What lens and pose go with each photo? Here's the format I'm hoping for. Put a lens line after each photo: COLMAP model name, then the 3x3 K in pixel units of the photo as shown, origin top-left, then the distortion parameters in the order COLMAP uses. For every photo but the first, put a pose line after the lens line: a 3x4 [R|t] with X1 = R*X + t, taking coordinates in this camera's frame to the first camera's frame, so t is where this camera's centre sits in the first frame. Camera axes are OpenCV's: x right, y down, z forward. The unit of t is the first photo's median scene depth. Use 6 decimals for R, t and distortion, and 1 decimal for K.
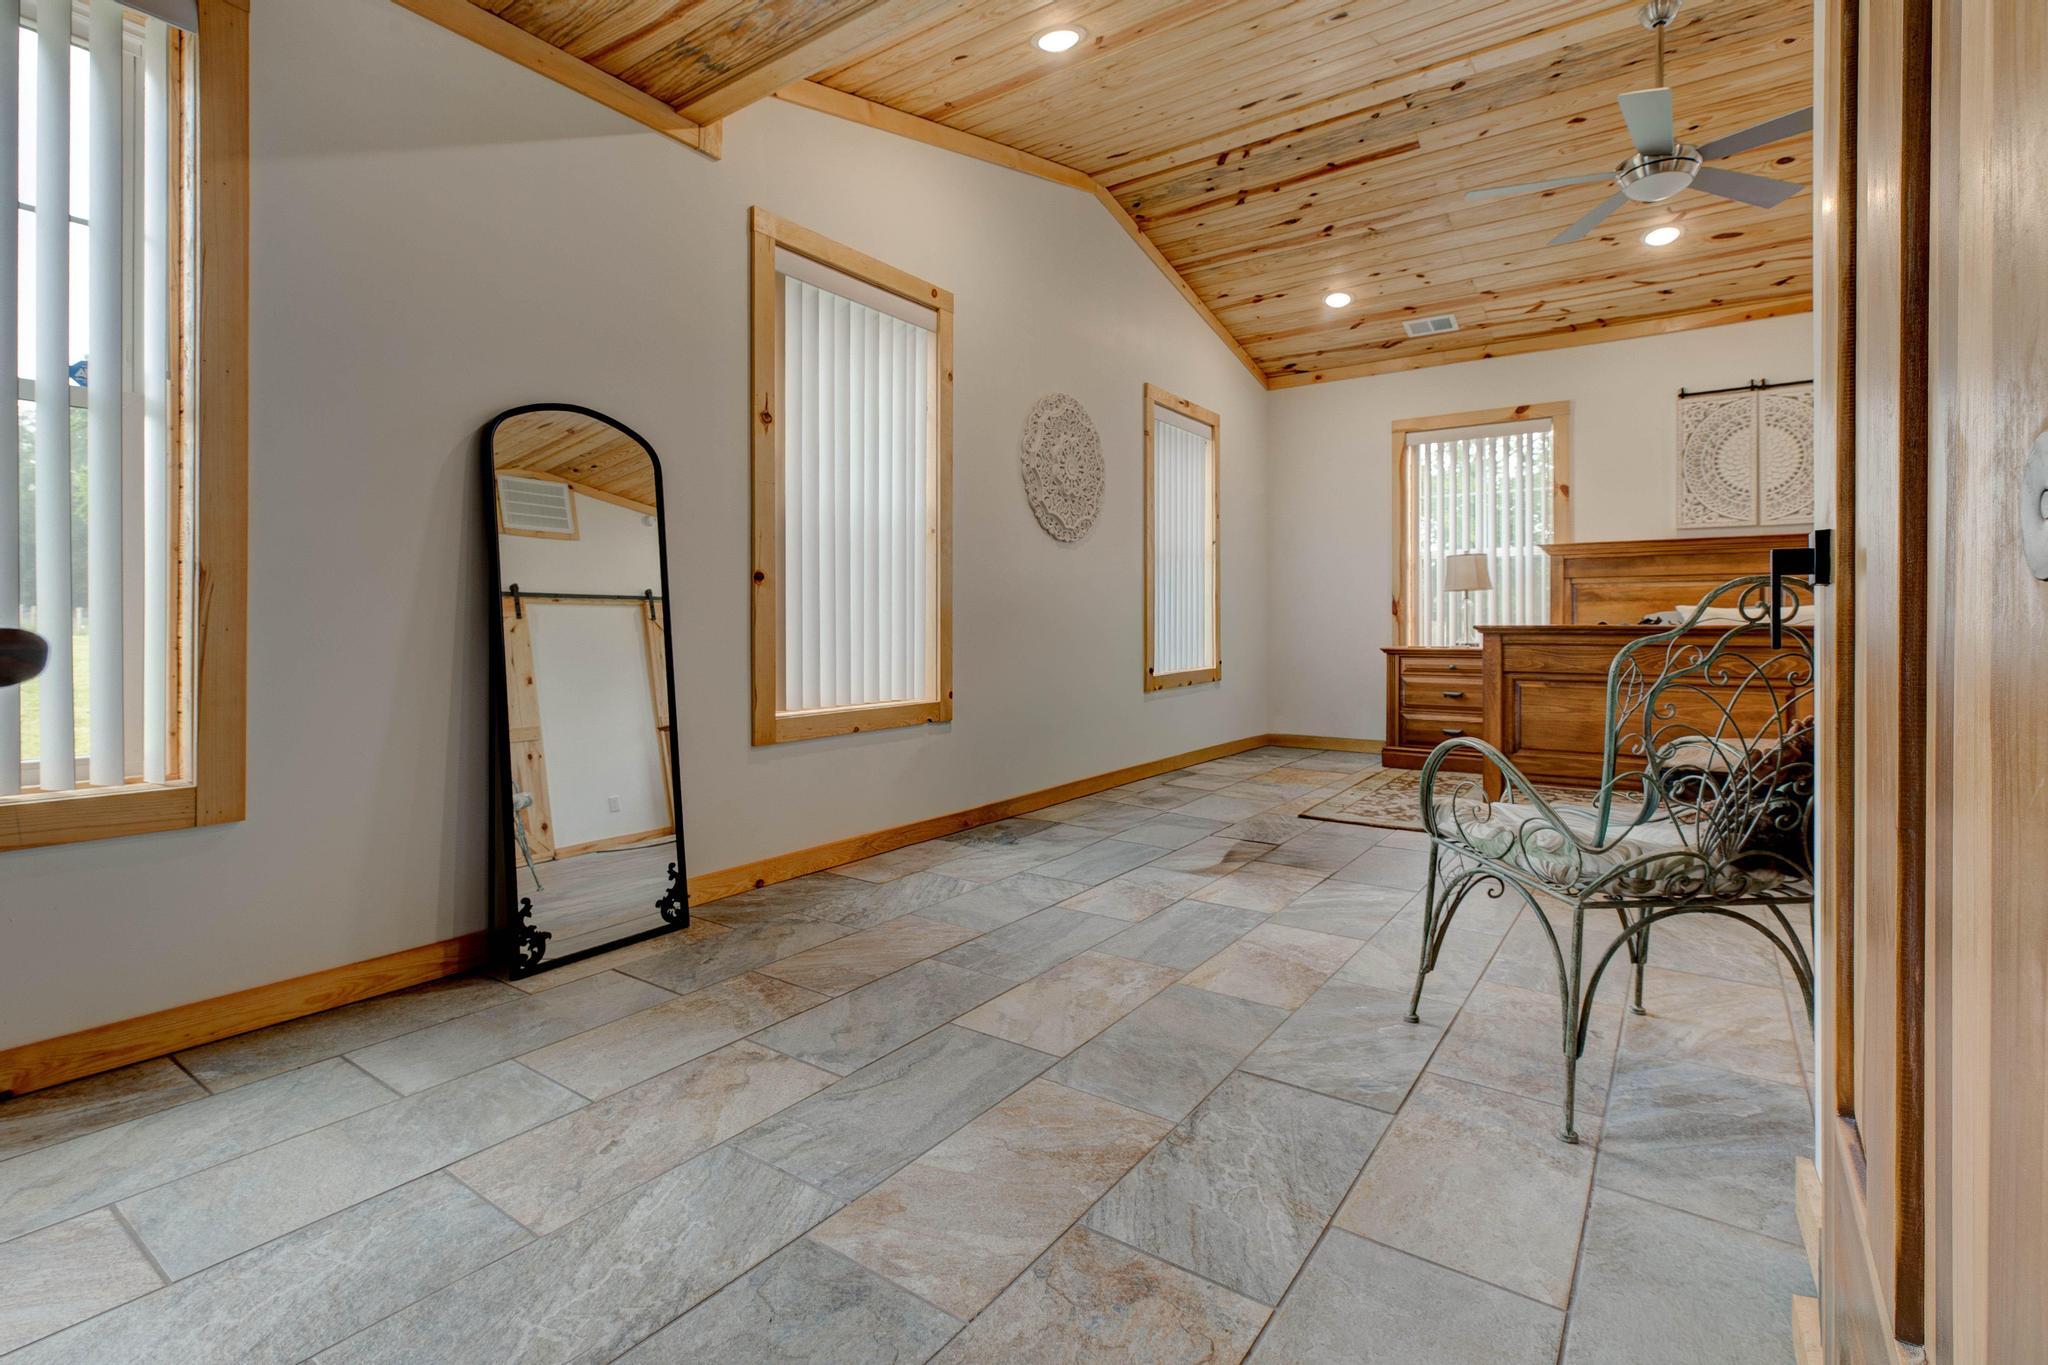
lens RADIAL K [[938.6, 0, 990.3], [0, 938.6, 620.2], [0, 0, 1]] dist [-0.001462, -0.000424]
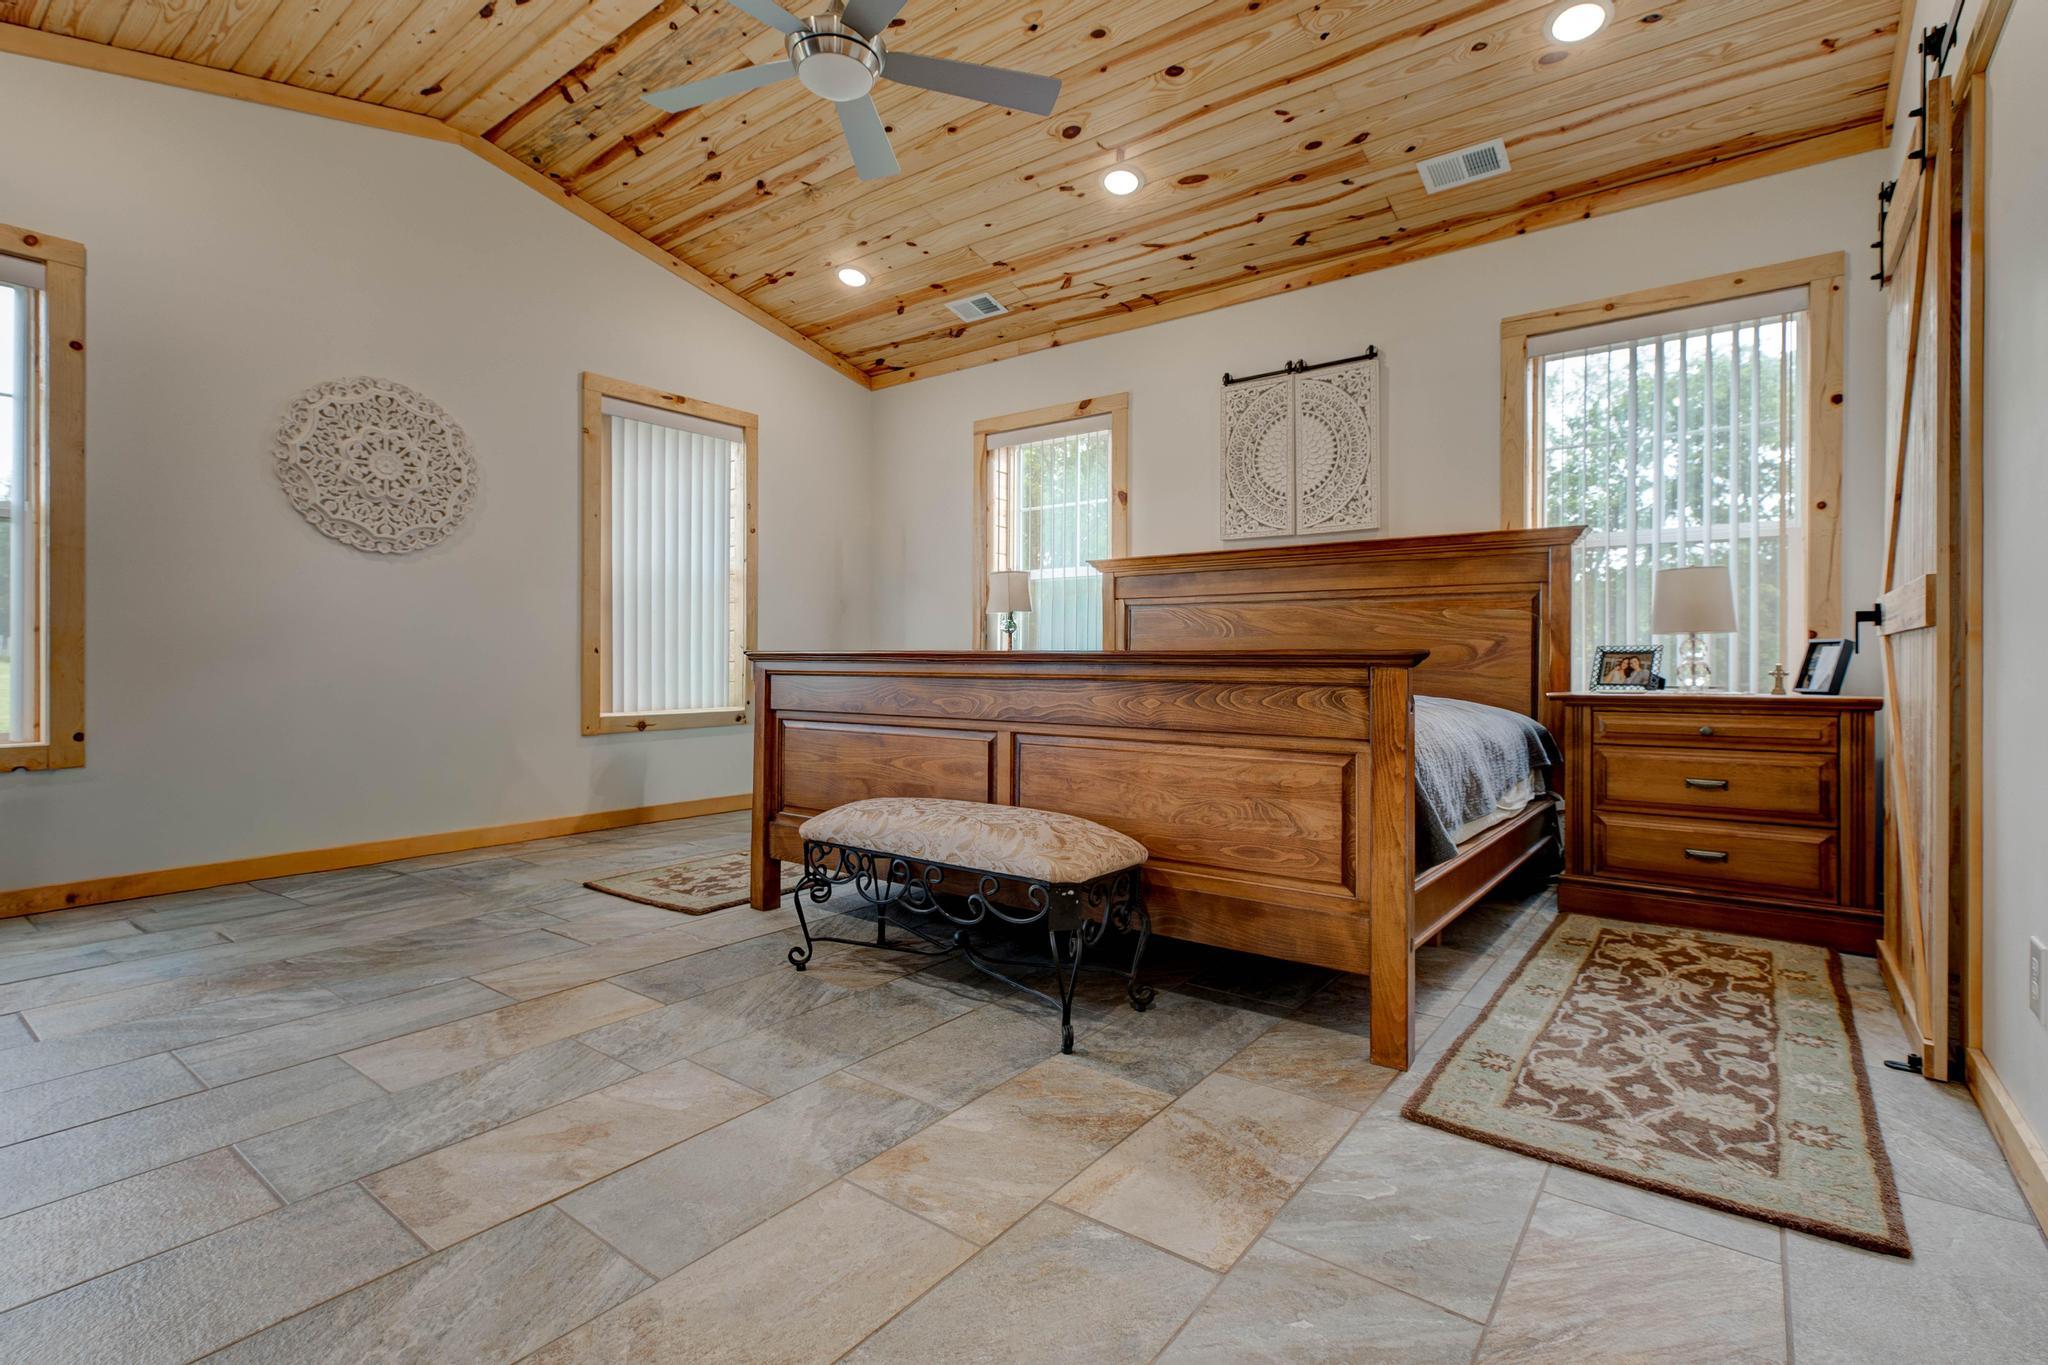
lens RADIAL K [[905.6, 0, 1025.8], [0, 905.6, 669.5], [0, 0, 1]] dist [-0.003935, -0.000186]
pose [[0.999731, -0.001021, -0.023158, 0.586553], [0.001485, 0.999799, 0.020011, 0.004481], [0.023133, -0.020040, 0.999532, 0.172364]]
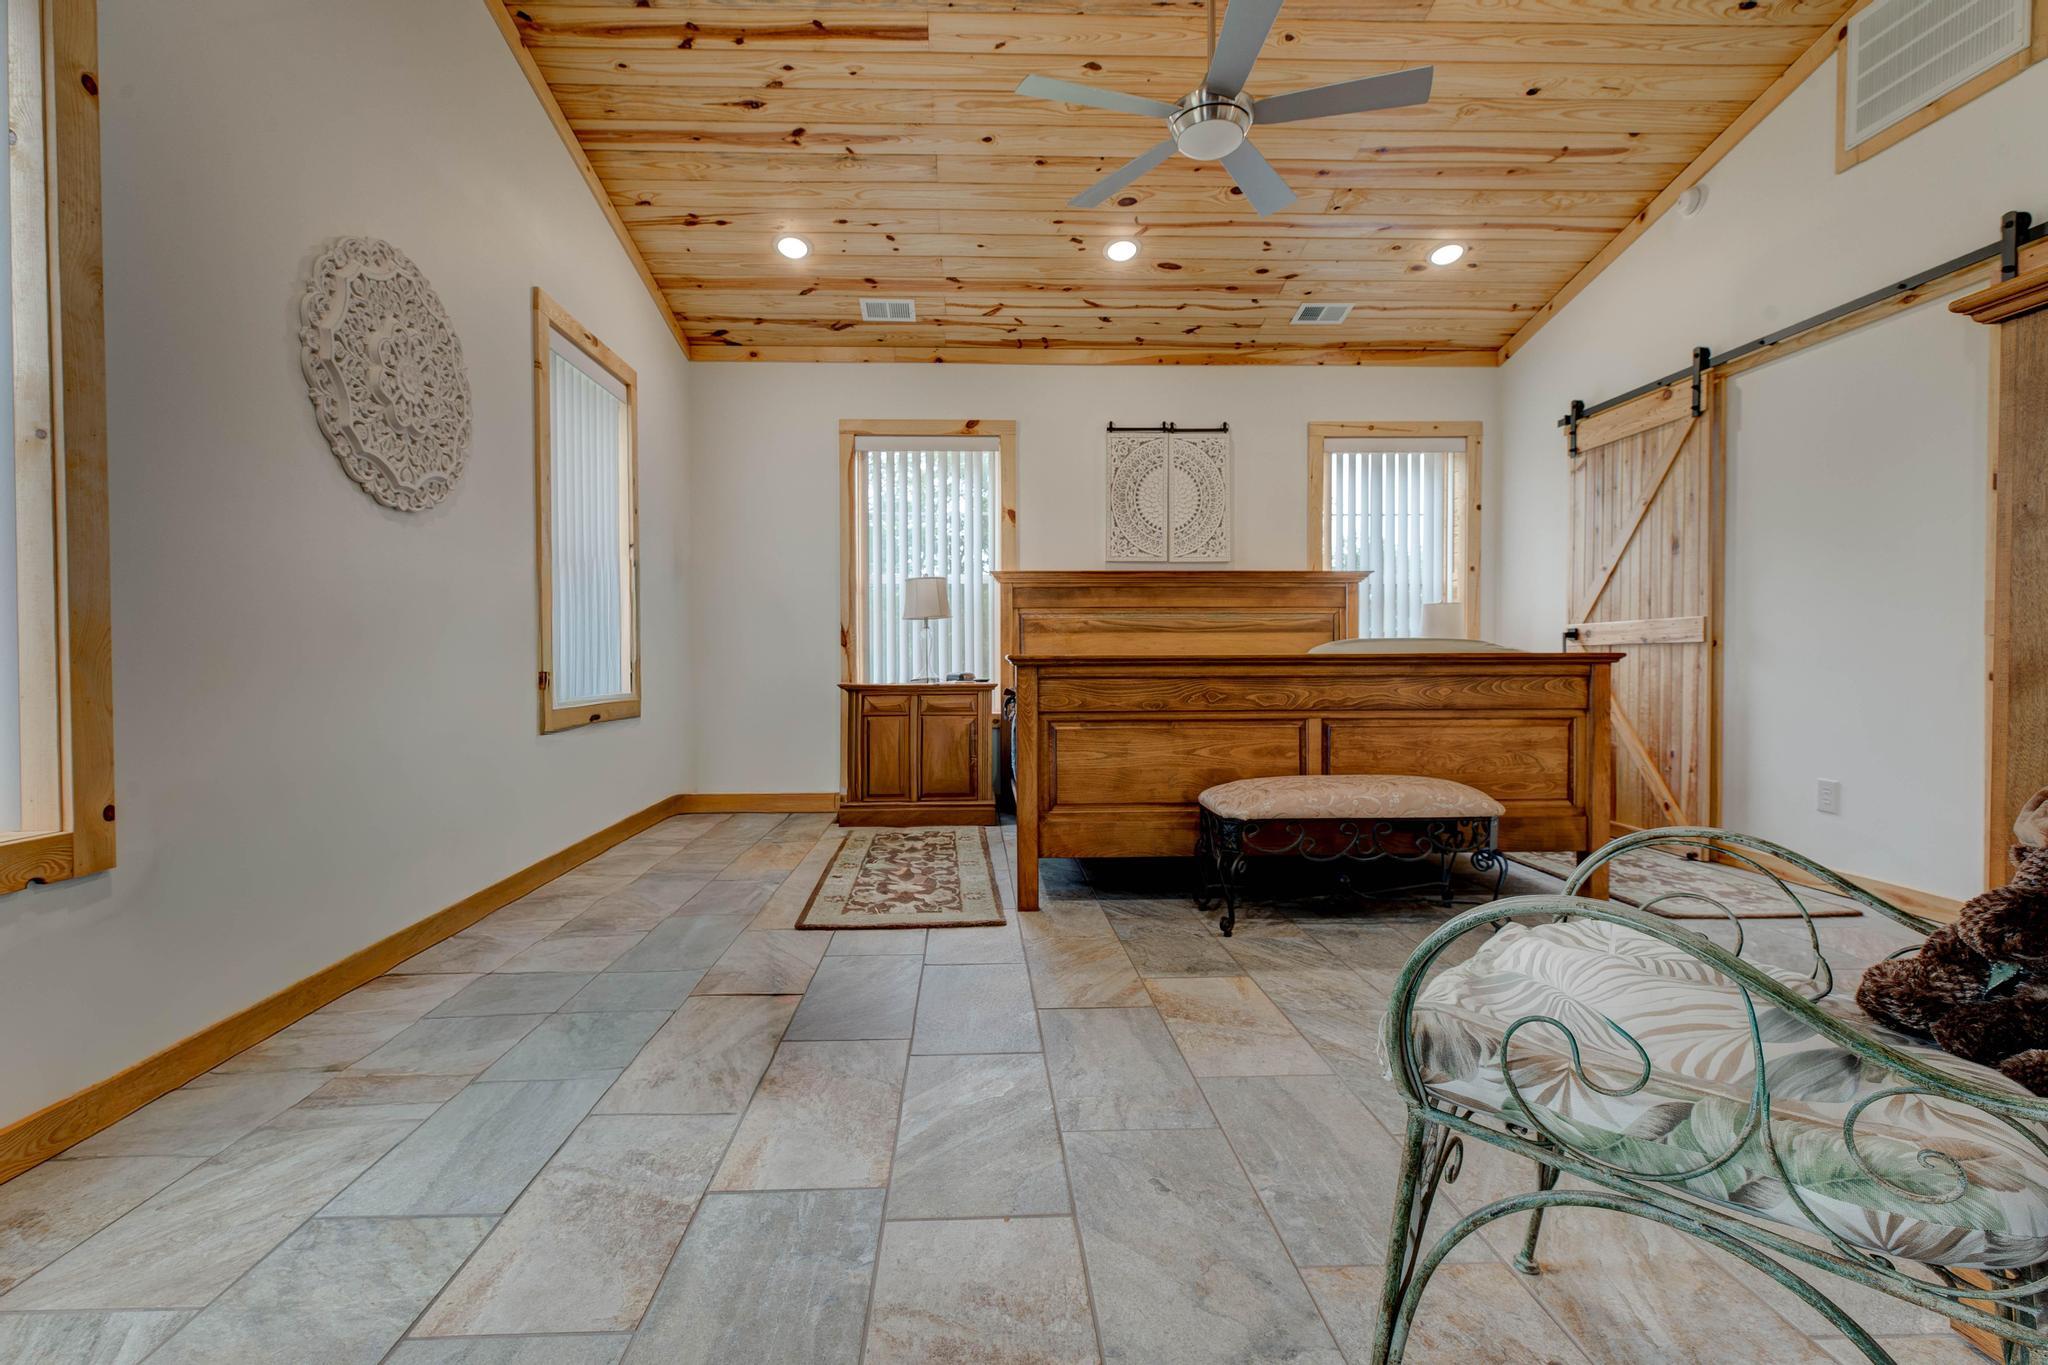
lens RADIAL K [[928.3, 0, 975.2], [0, 928.3, 677.4], [0, 0, 1]] dist [0.002457, 0.000119]
pose [[0.795640, -0.015532, 0.605571, 0.013418], [0.003143, 0.999764, 0.021513, 0.005384], [-0.605762, -0.015213, 0.795501, 0.295652]]
